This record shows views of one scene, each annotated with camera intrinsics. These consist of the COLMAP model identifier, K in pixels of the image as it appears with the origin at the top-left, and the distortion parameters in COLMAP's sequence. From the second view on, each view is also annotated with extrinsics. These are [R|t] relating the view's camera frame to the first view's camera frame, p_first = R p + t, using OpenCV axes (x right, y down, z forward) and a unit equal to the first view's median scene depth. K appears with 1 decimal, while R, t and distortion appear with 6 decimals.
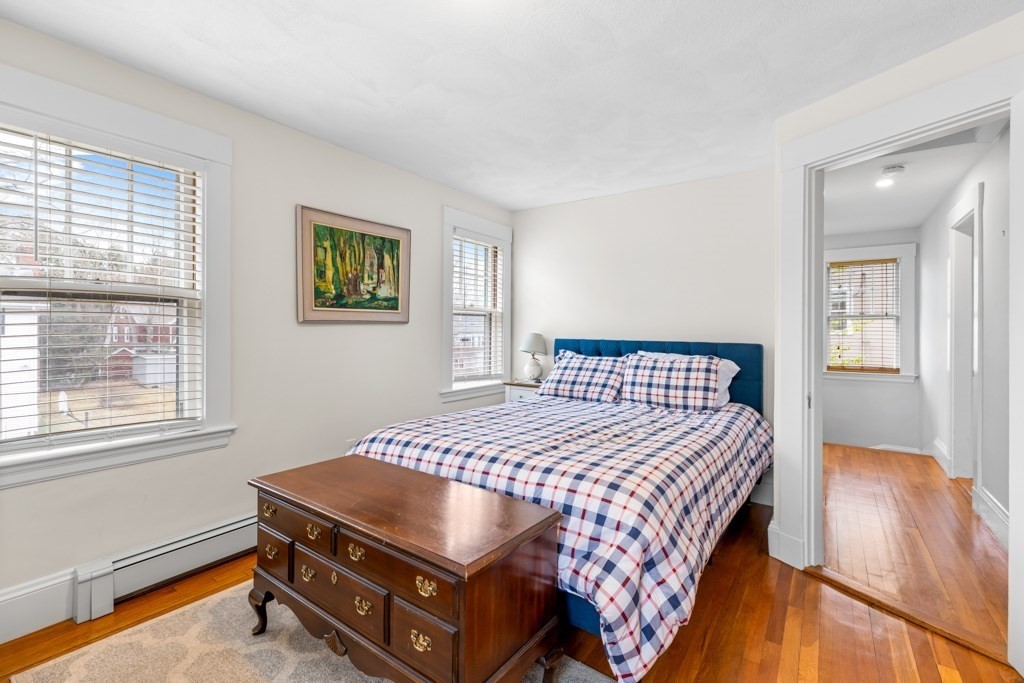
lens RADIAL K [[454.0, 0, 513.5], [0, 454.0, 331.4], [0, 0, 1]] dist [0.001521, -0.000011]
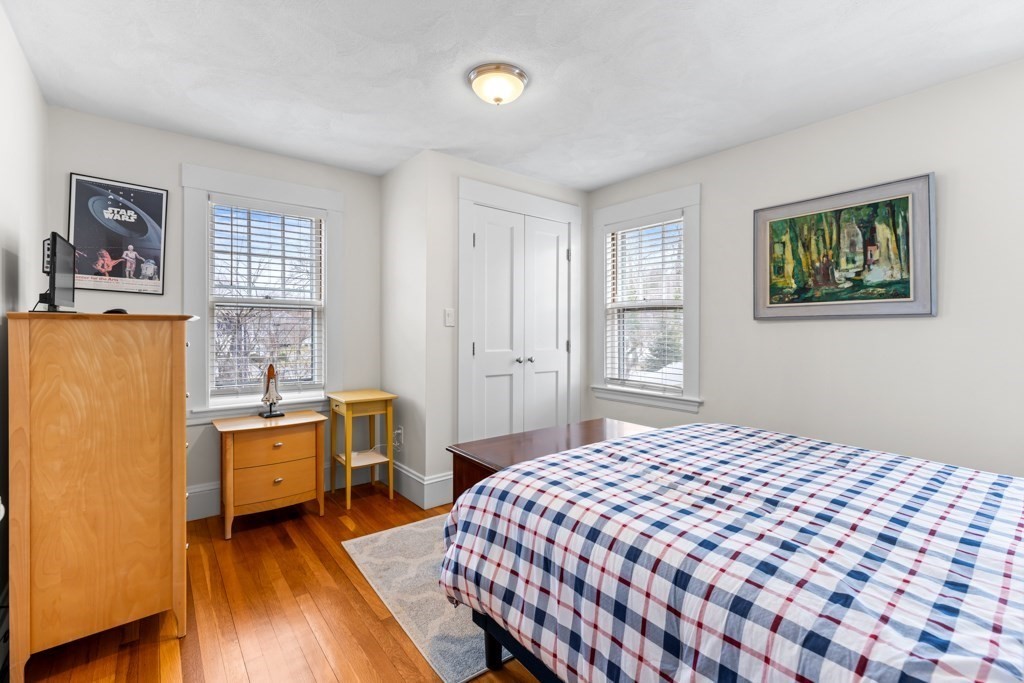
lens RADIAL K [[454.0, 0, 513.5], [0, 454.0, 331.4], [0, 0, 1]] dist [0.001521, -0.000011]
pose [[-0.265980, -0.000162, -0.963978, 0.637726], [-0.004518, 0.999989, 0.001079, 0.008313], [0.963968, 0.004642, -0.265978, 0.659897]]
